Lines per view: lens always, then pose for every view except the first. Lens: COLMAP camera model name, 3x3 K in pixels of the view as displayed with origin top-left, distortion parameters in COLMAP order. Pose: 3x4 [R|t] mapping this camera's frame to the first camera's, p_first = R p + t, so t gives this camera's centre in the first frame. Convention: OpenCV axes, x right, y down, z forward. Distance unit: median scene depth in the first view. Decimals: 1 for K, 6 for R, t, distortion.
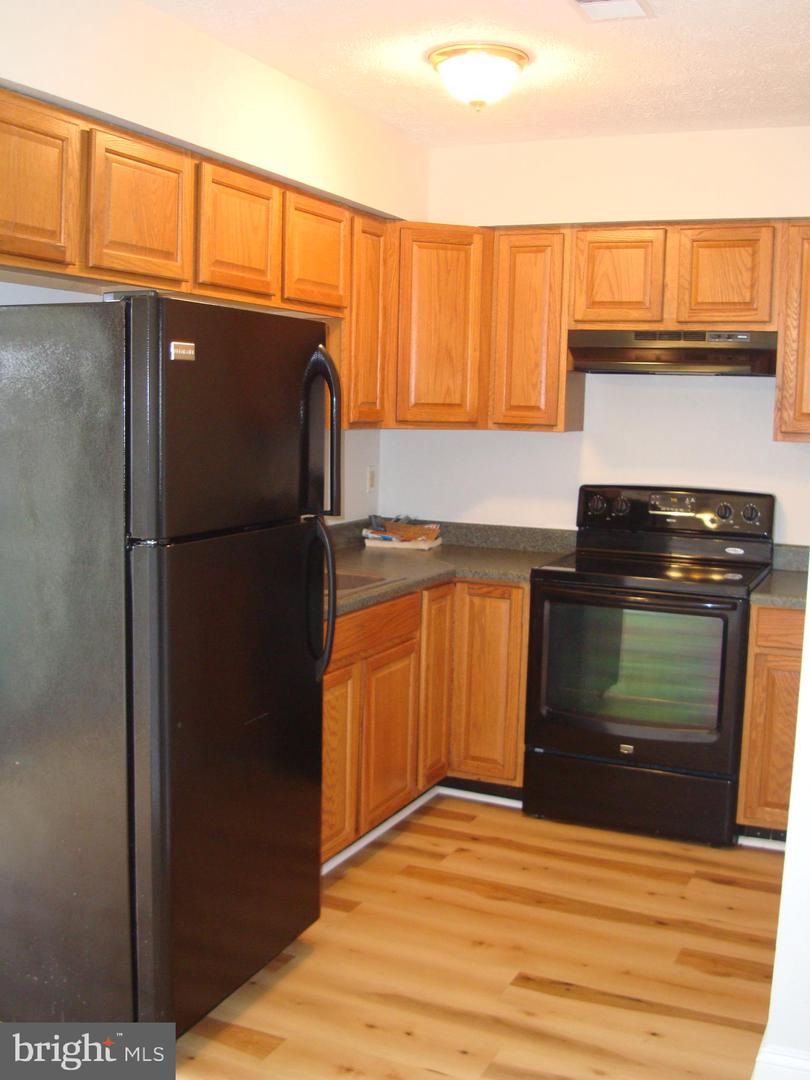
lens RADIAL K [[1153.8, 0, 401.0], [0, 1153.8, 540.3], [0, 0, 1]] dist [-0.127338, 0.000000]
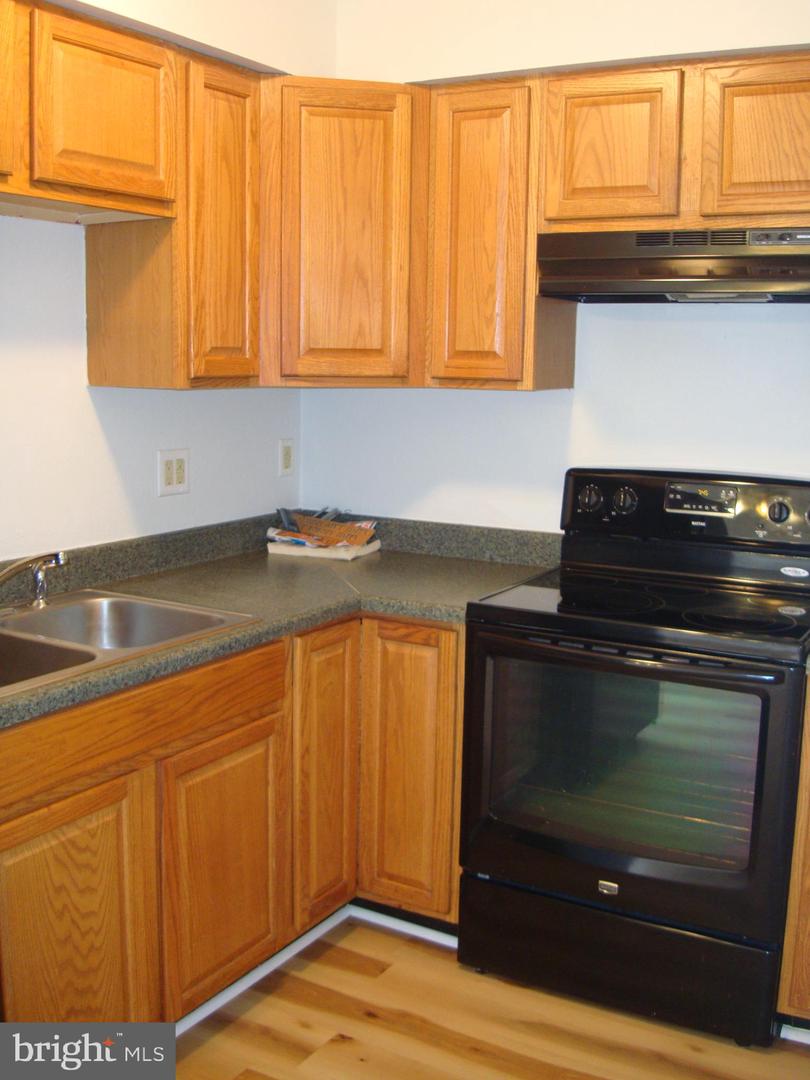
lens RADIAL K [[1153.8, 0, 409.4], [0, 1153.8, 538.5], [0, 0, 1]] dist [-0.127338, 0.000000]
pose [[0.996395, 0.005455, -0.084659, 0.131056], [-0.002521, 0.999394, 0.034717, -0.032542], [0.084797, -0.034379, 0.995805, 0.342333]]
